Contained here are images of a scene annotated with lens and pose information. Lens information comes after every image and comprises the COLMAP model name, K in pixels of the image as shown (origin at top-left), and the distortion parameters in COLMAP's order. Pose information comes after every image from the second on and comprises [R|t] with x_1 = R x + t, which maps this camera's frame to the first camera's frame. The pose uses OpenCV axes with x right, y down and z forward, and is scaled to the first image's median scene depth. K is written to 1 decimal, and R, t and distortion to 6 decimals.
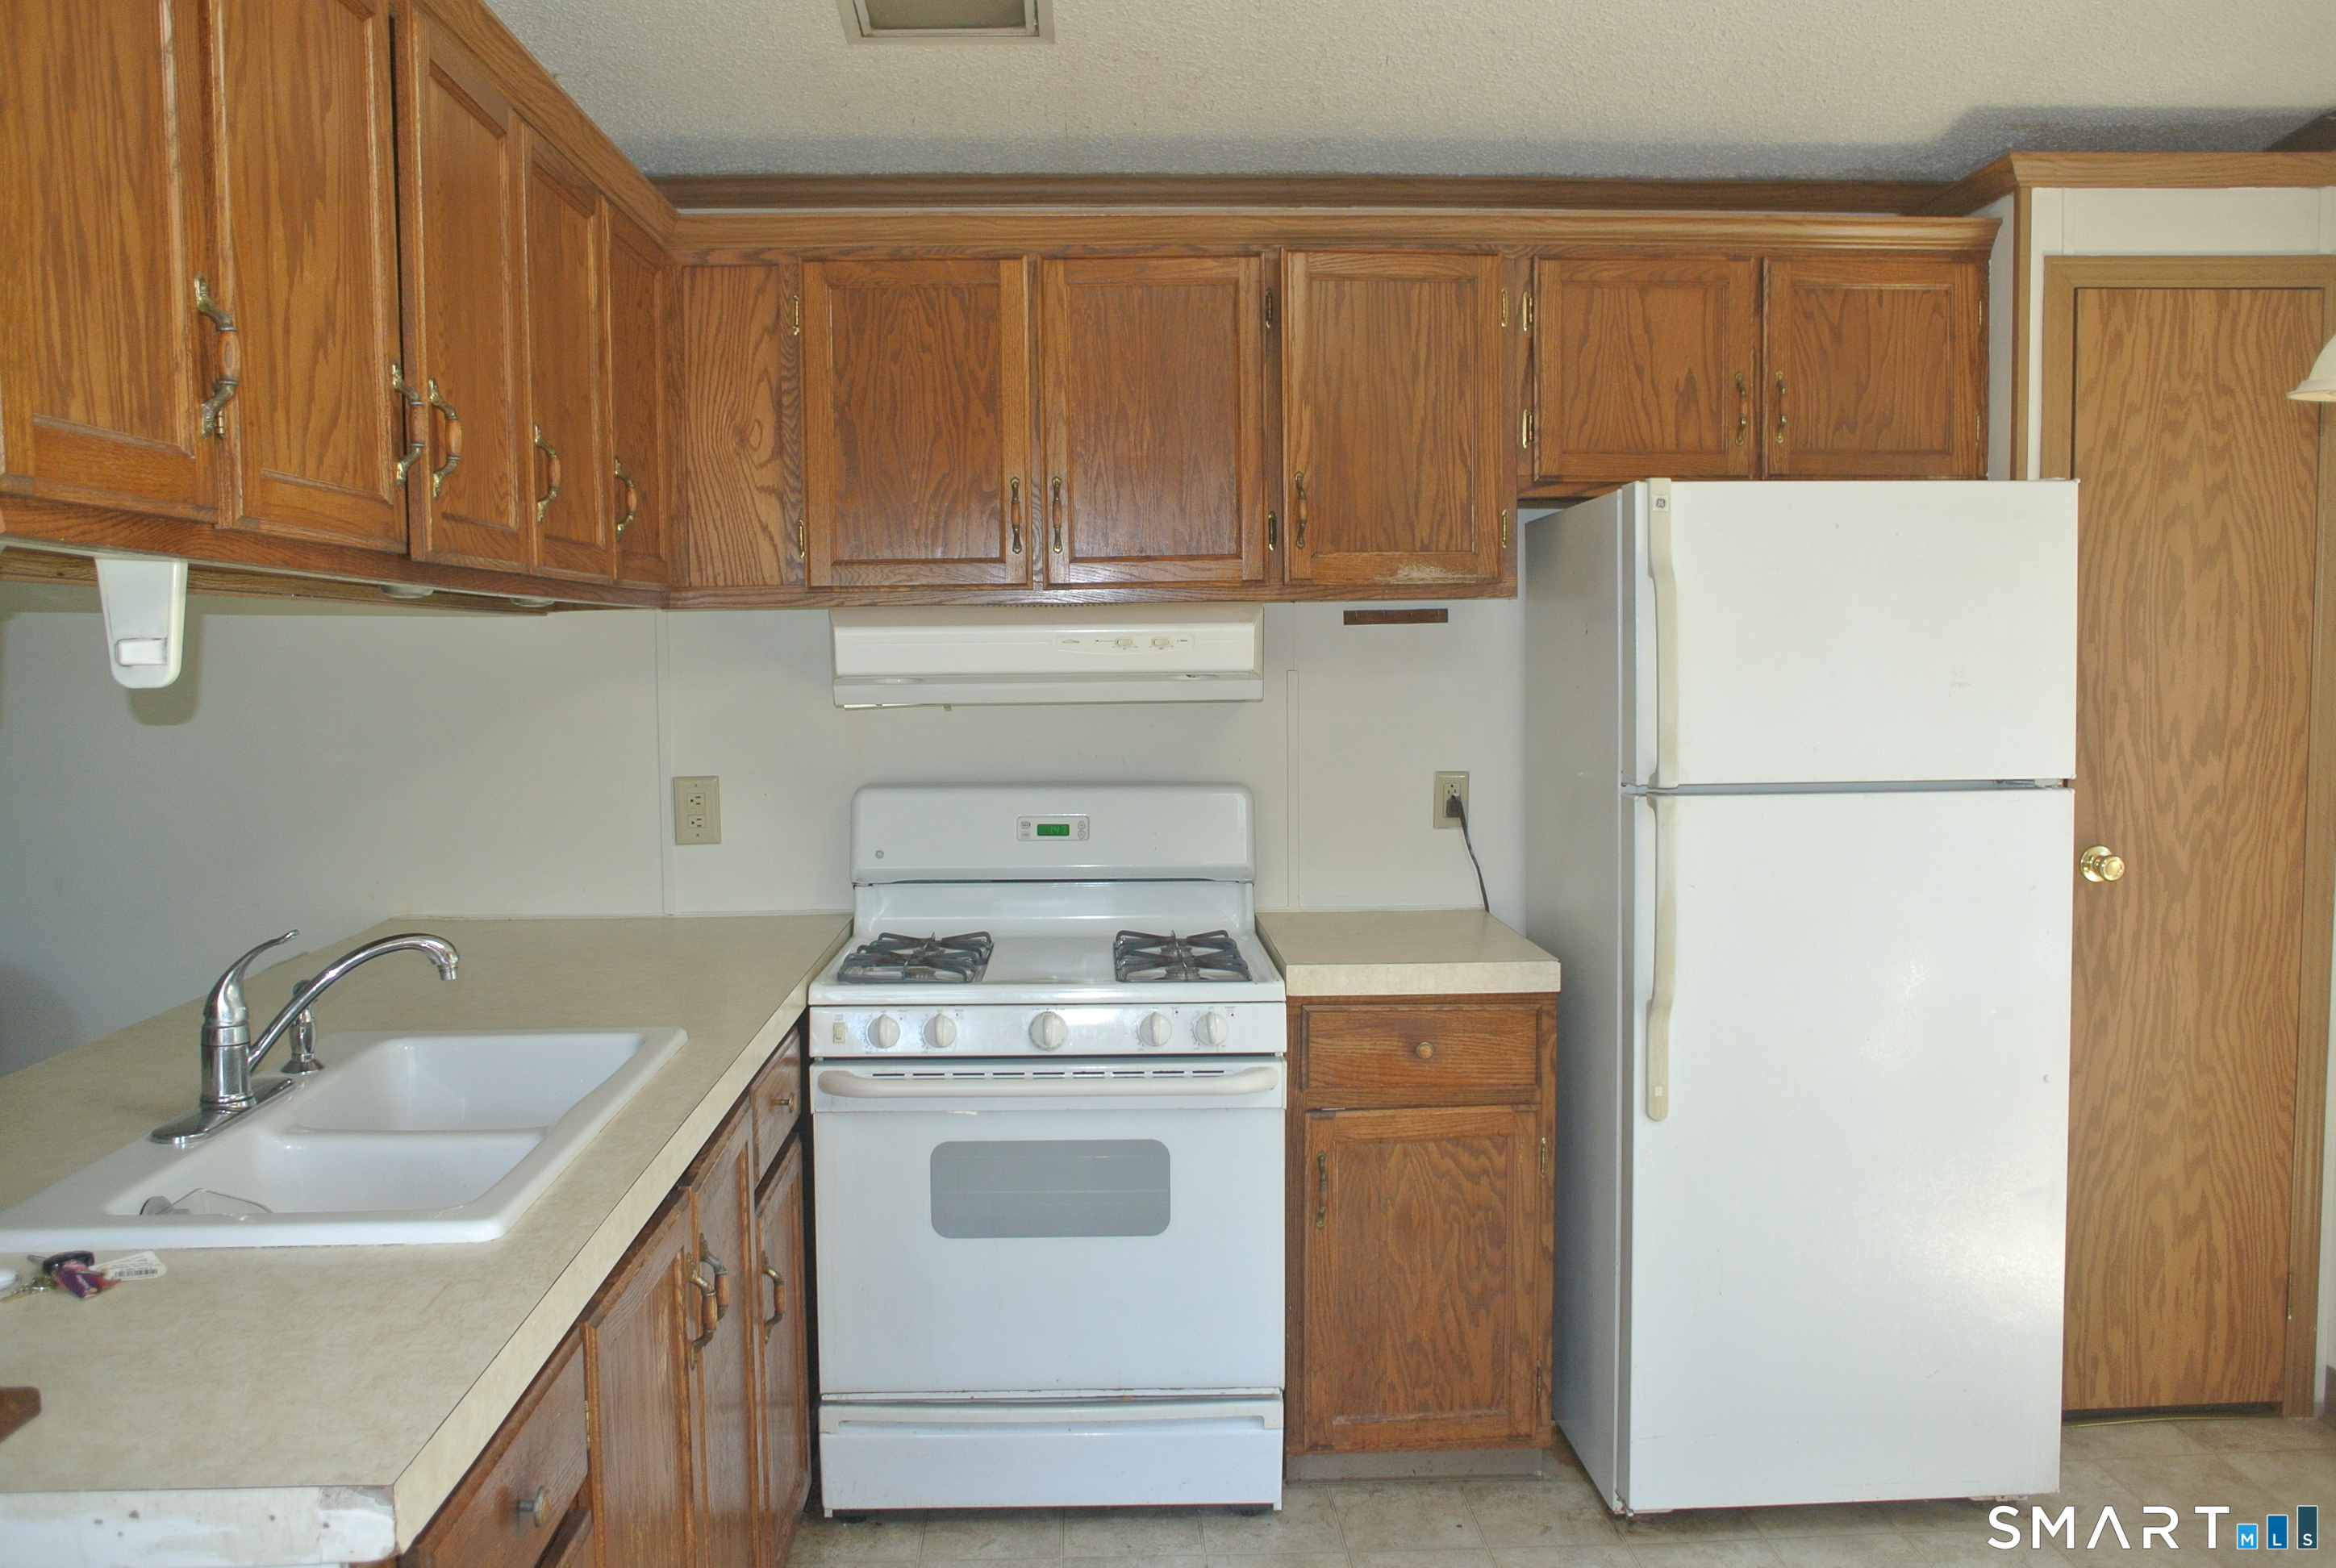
lens RADIAL K [[1842.1, 0, 1169.8], [0, 1842.1, 777.0], [0, 0, 1]] dist [-0.082047, 0.062136]
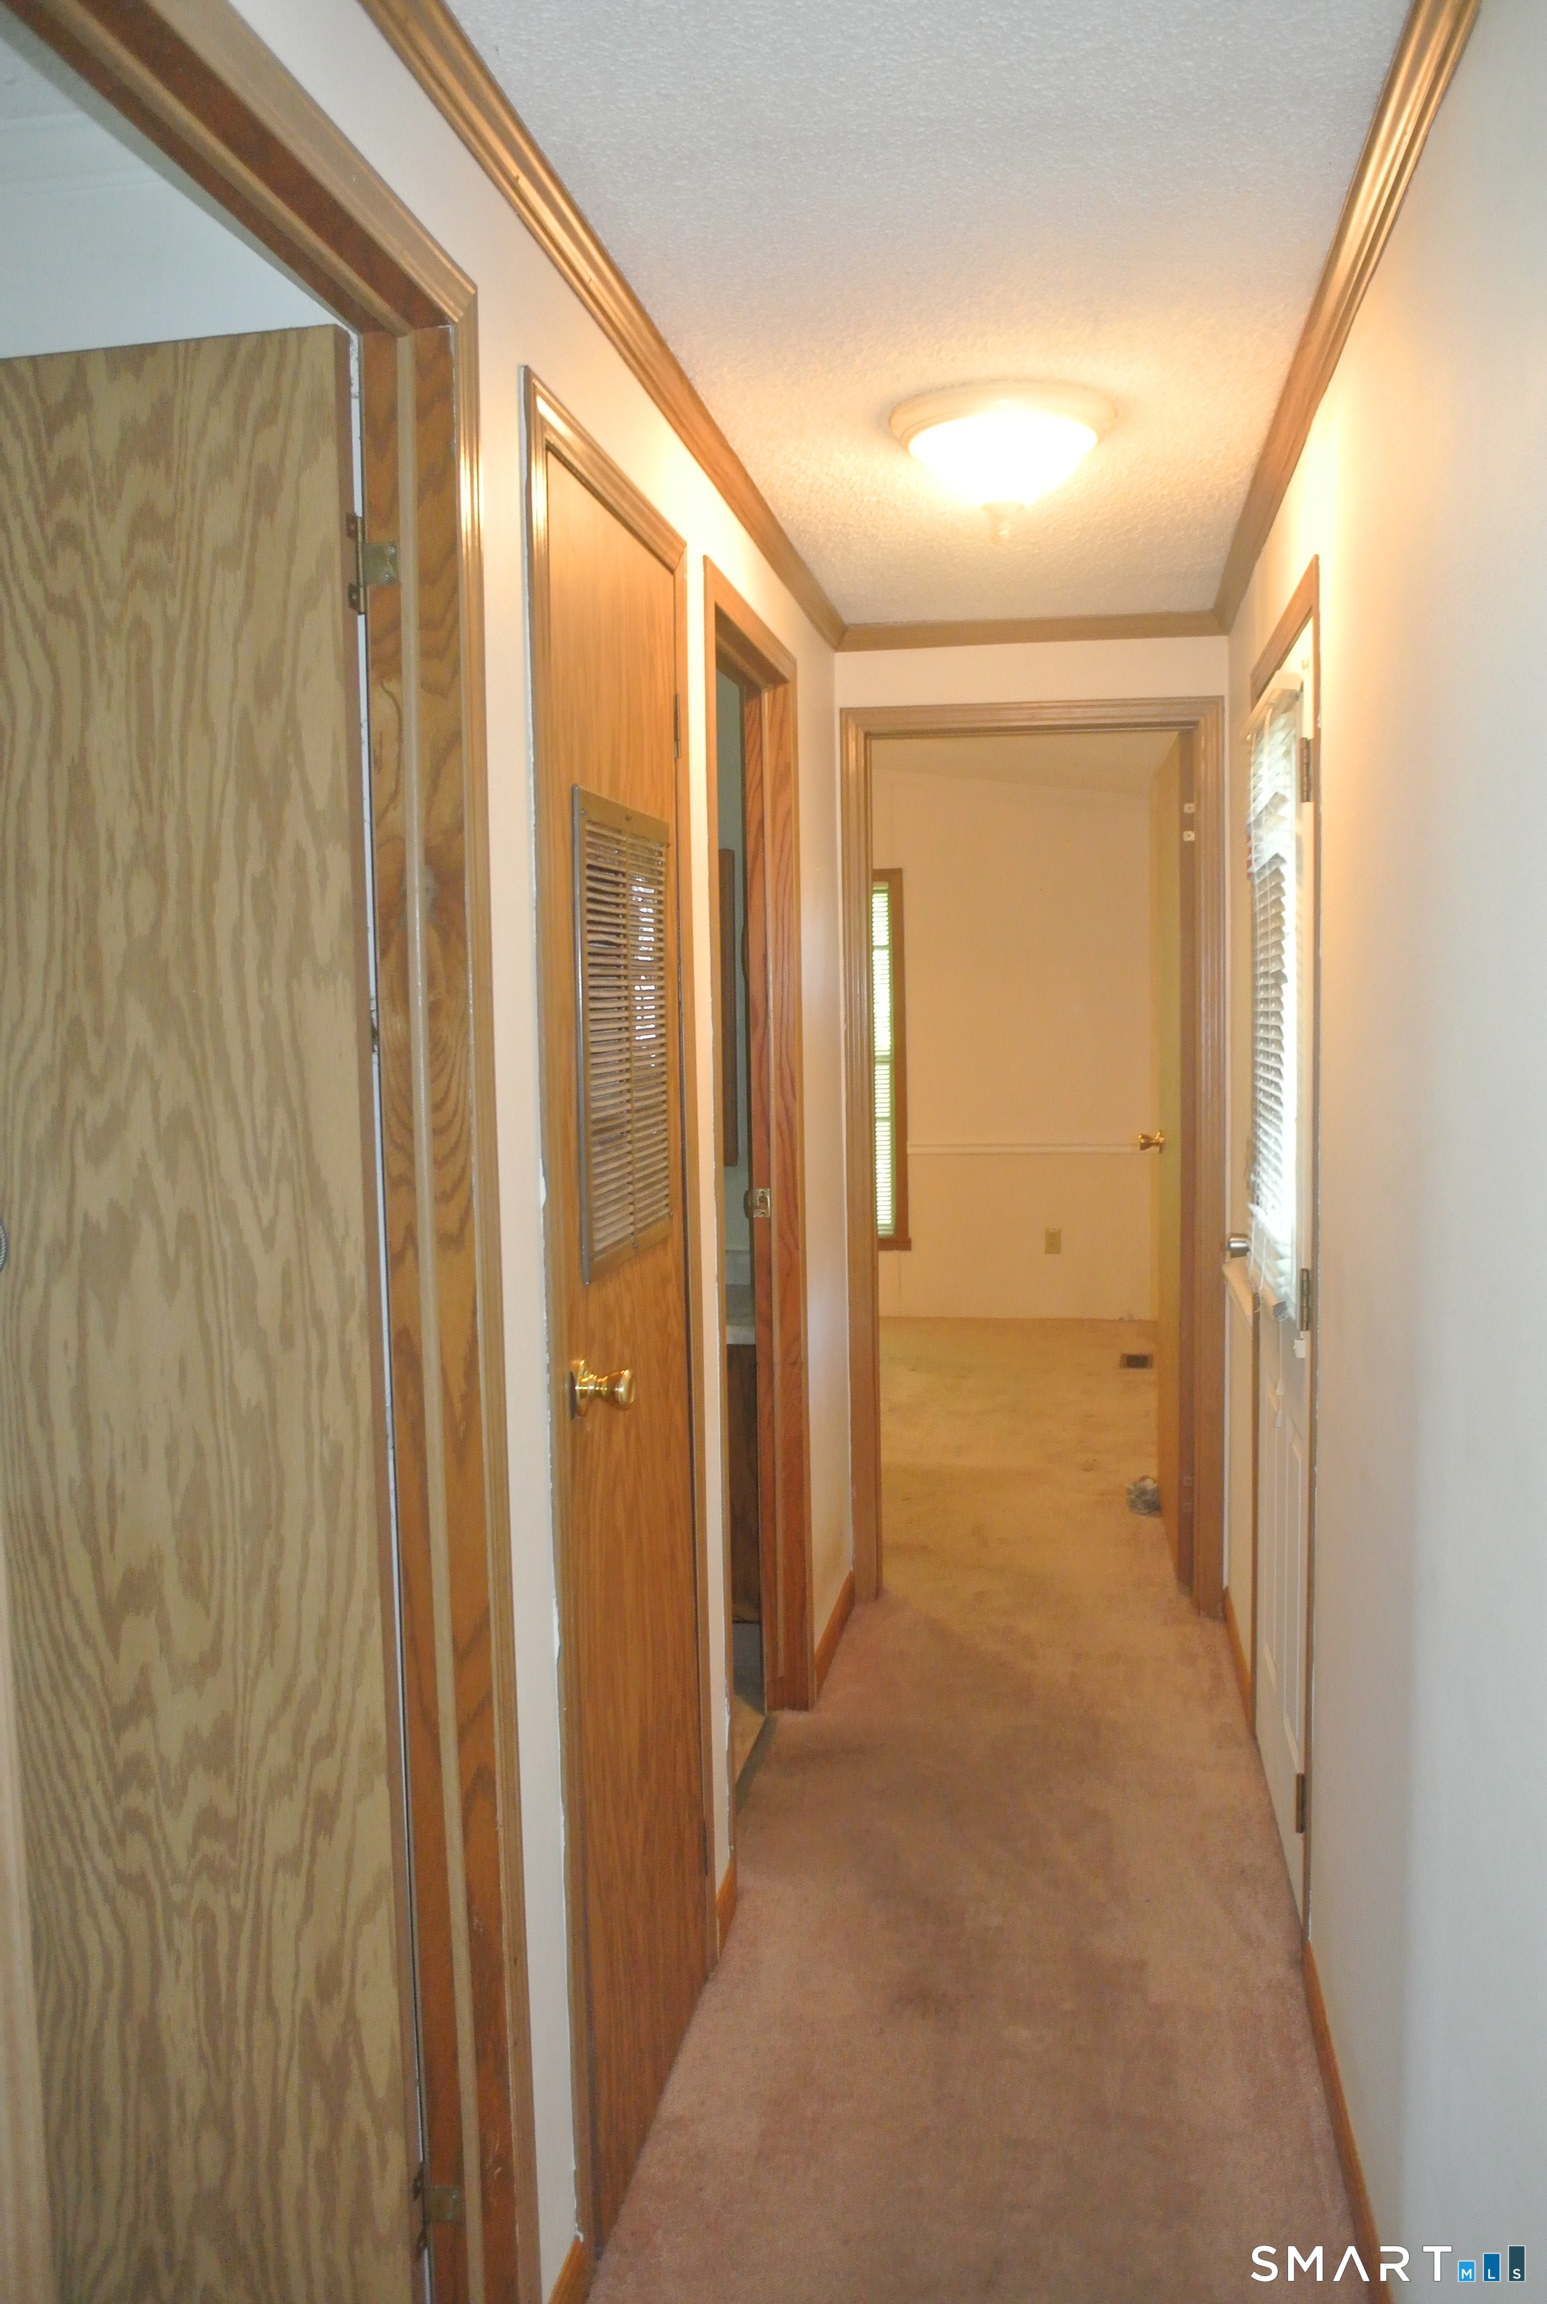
lens RADIAL K [[1817.0, 0, 790.1], [0, 1817.0, 1141.5], [0, 0, 1]] dist [-0.082047, 0.062136]
pose [[-0.986893, -0.006629, 0.161237, 0.298078], [-0.018833, -0.987597, -0.155875, 0.089389], [0.160271, -0.156869, 0.974528, 0.531091]]
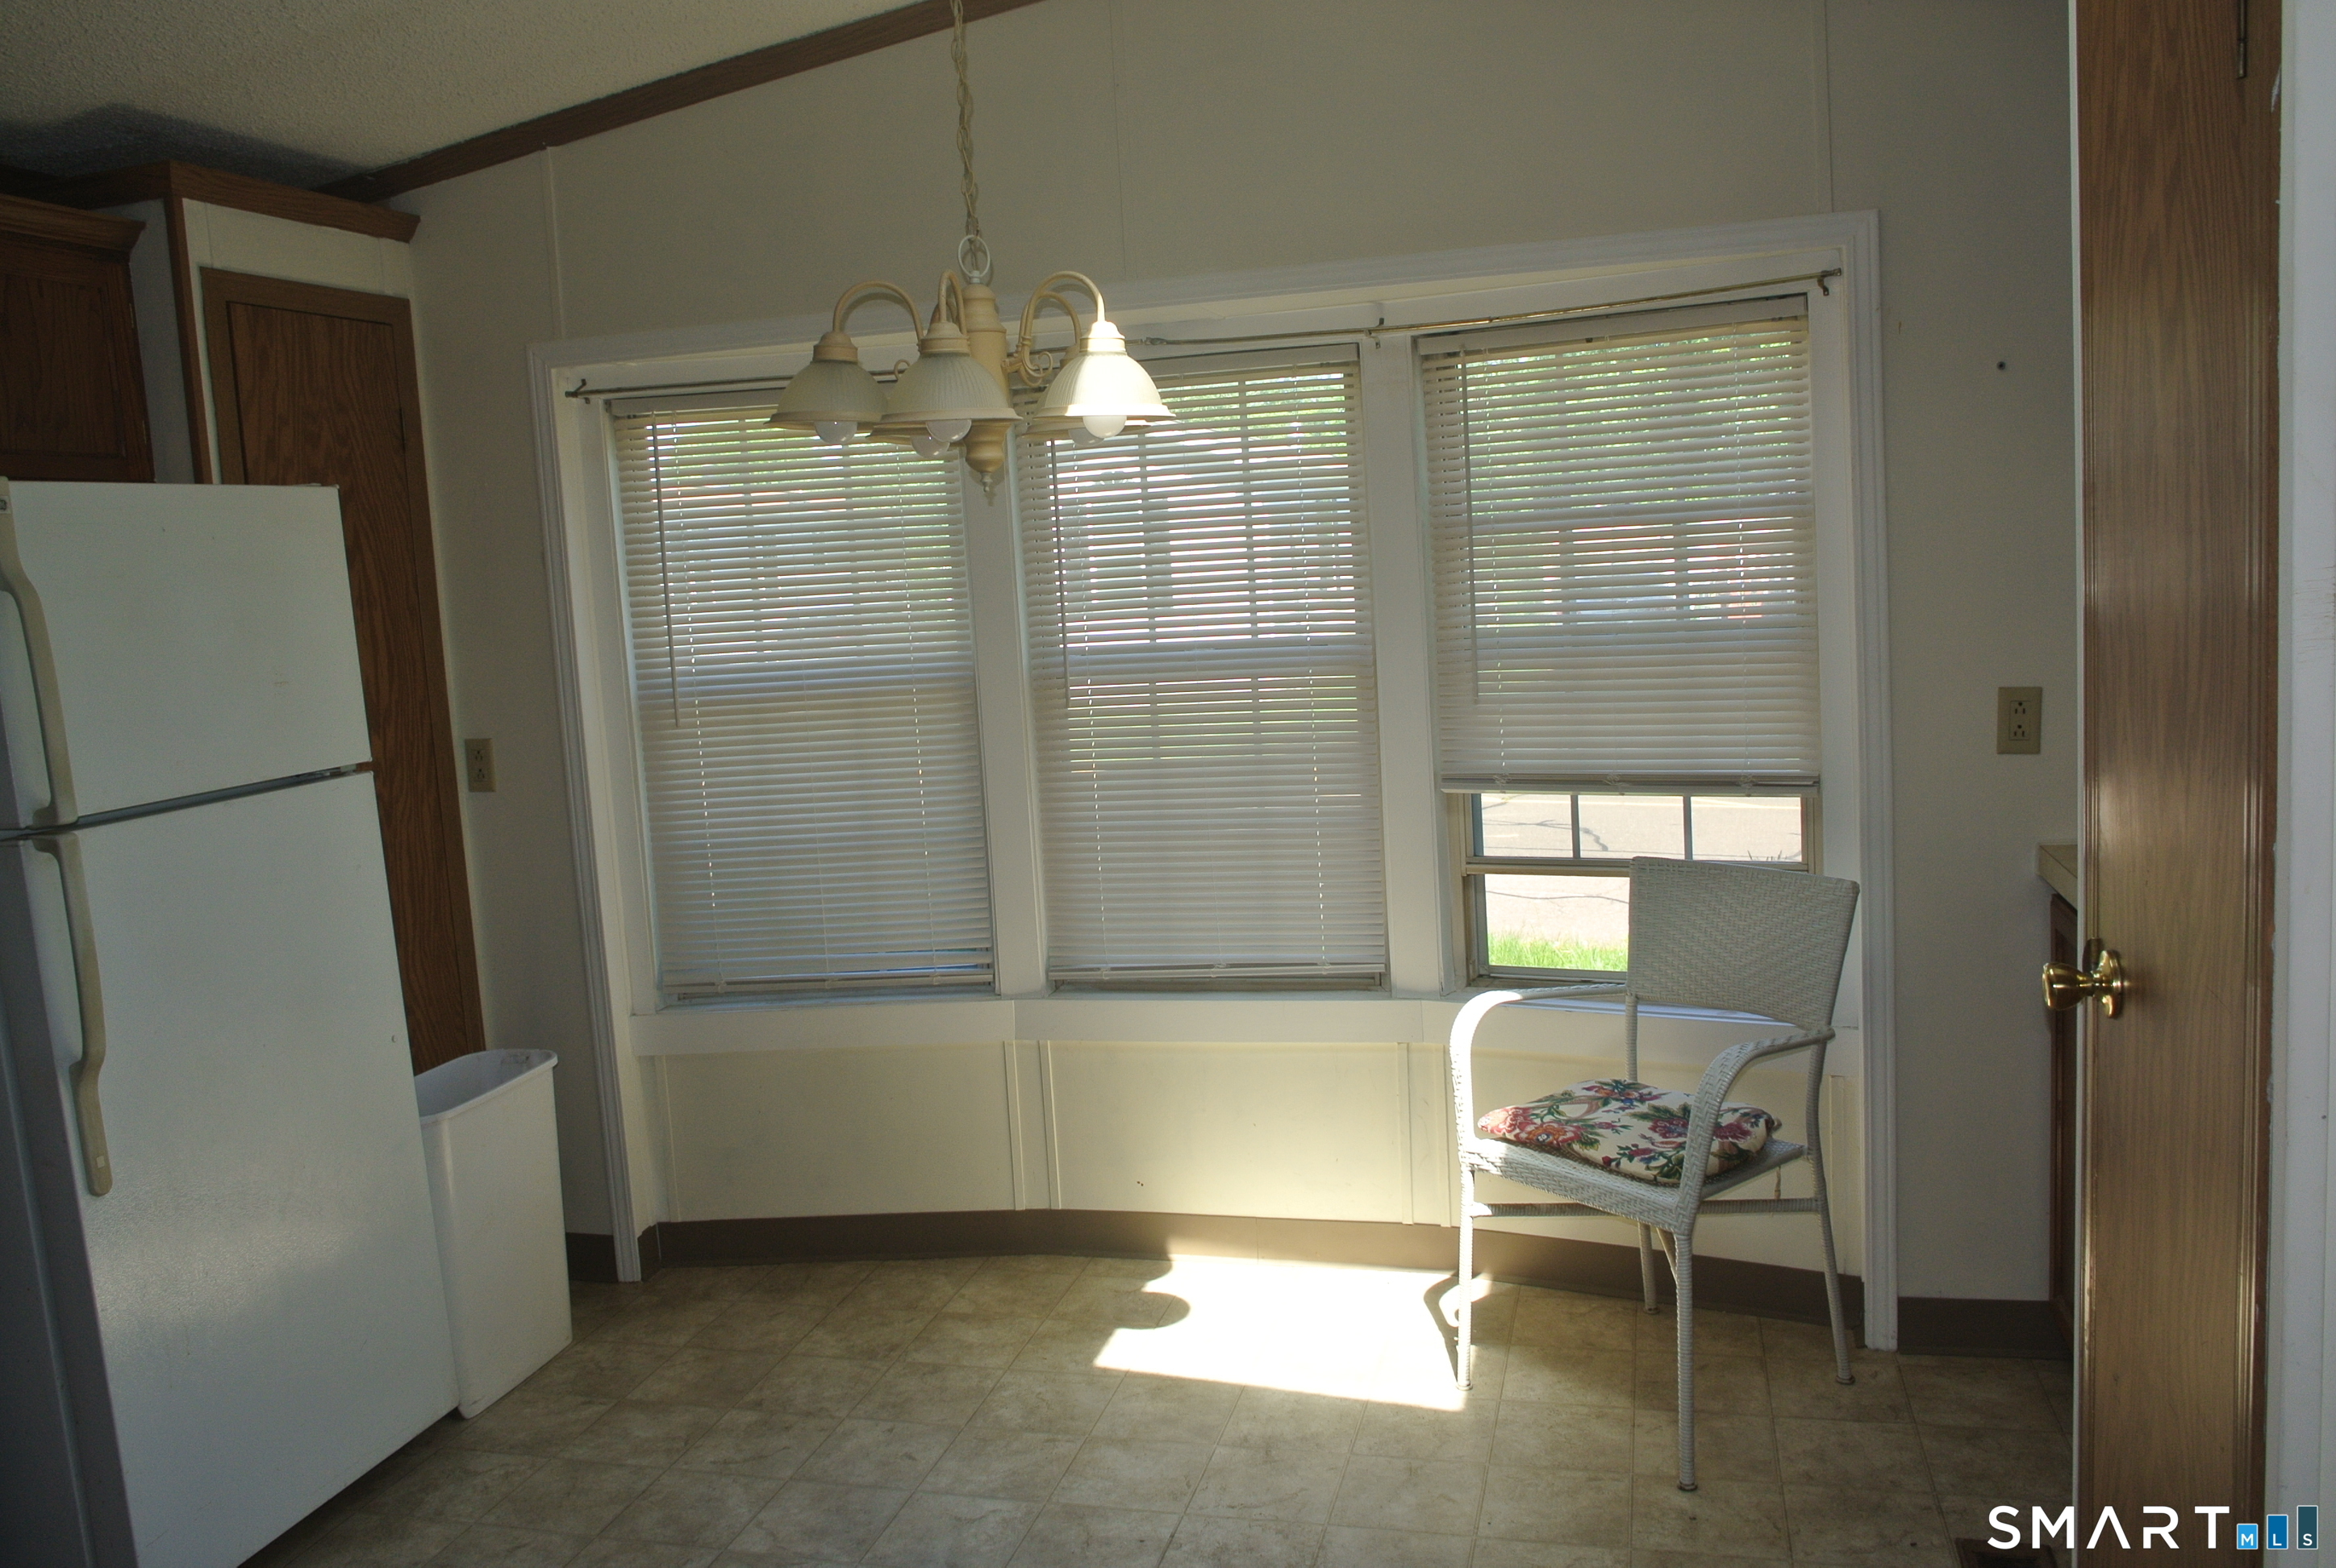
lens RADIAL K [[1842.1, 0, 1151.7], [0, 1842.1, 779.0], [0, 0, 1]] dist [-0.082047, 0.062136]
pose [[0.301750, -0.125578, 0.945080, -0.347411], [0.134750, 0.986954, 0.088119, -0.019116], [-0.943816, 0.100760, 0.314735, 0.195271]]
